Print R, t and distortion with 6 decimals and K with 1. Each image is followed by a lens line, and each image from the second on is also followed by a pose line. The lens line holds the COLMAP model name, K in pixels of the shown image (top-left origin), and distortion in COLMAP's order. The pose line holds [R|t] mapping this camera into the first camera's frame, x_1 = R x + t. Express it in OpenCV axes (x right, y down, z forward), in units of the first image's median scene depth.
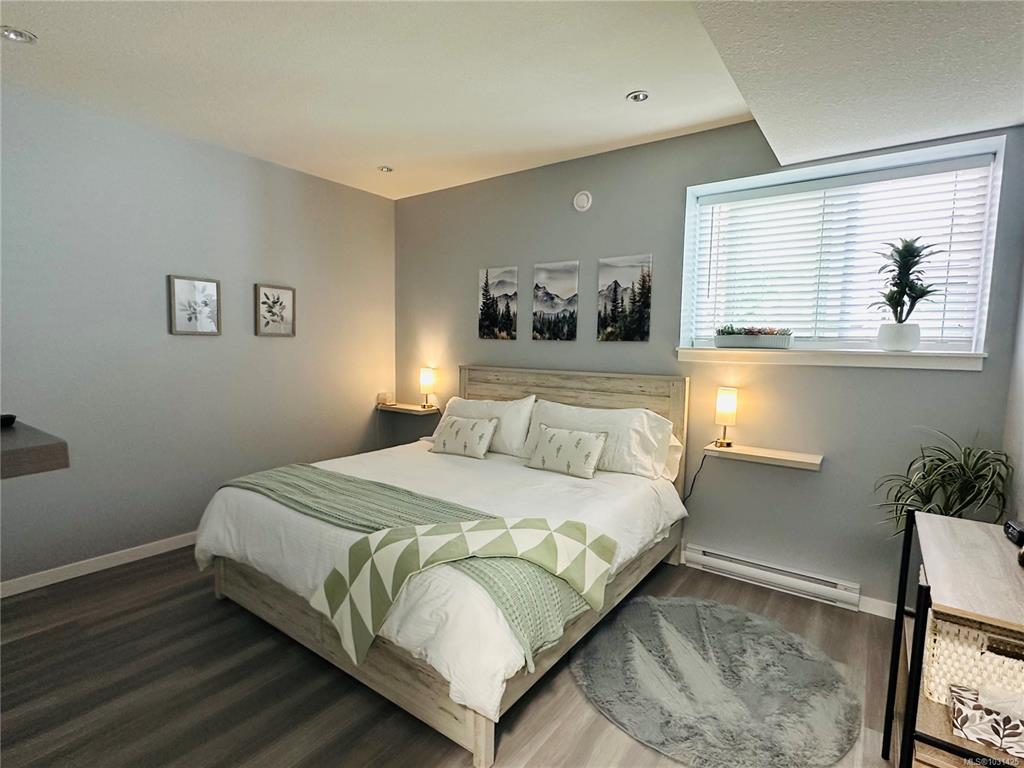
lens RADIAL K [[504.1, 0, 513.2], [0, 504.1, 394.7], [0, 0, 1]] dist [0.000598, 0.000018]
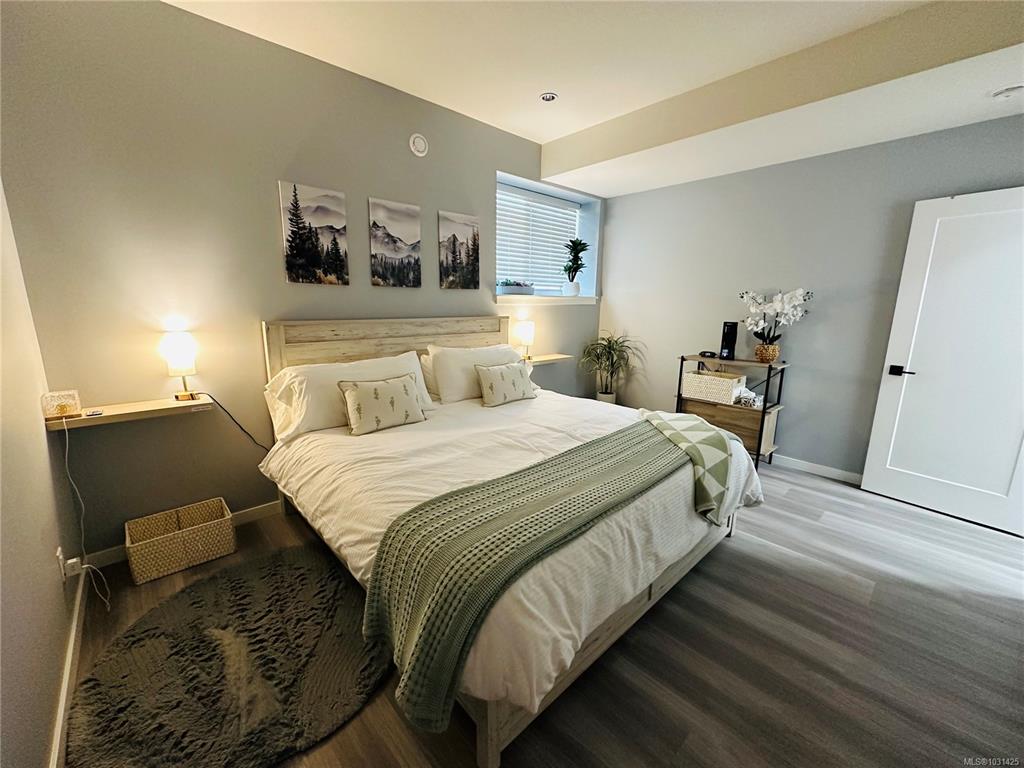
lens RADIAL K [[412.2, 0, 512.0], [0, 412.2, 384.0], [0, 0, 1]] dist [-0.000989, -0.000038]
pose [[0.198283, -0.217597, 0.955686, -0.681208], [0.083687, 0.975243, 0.204687, -0.071709], [-0.976566, 0.039392, 0.211584, 0.643509]]
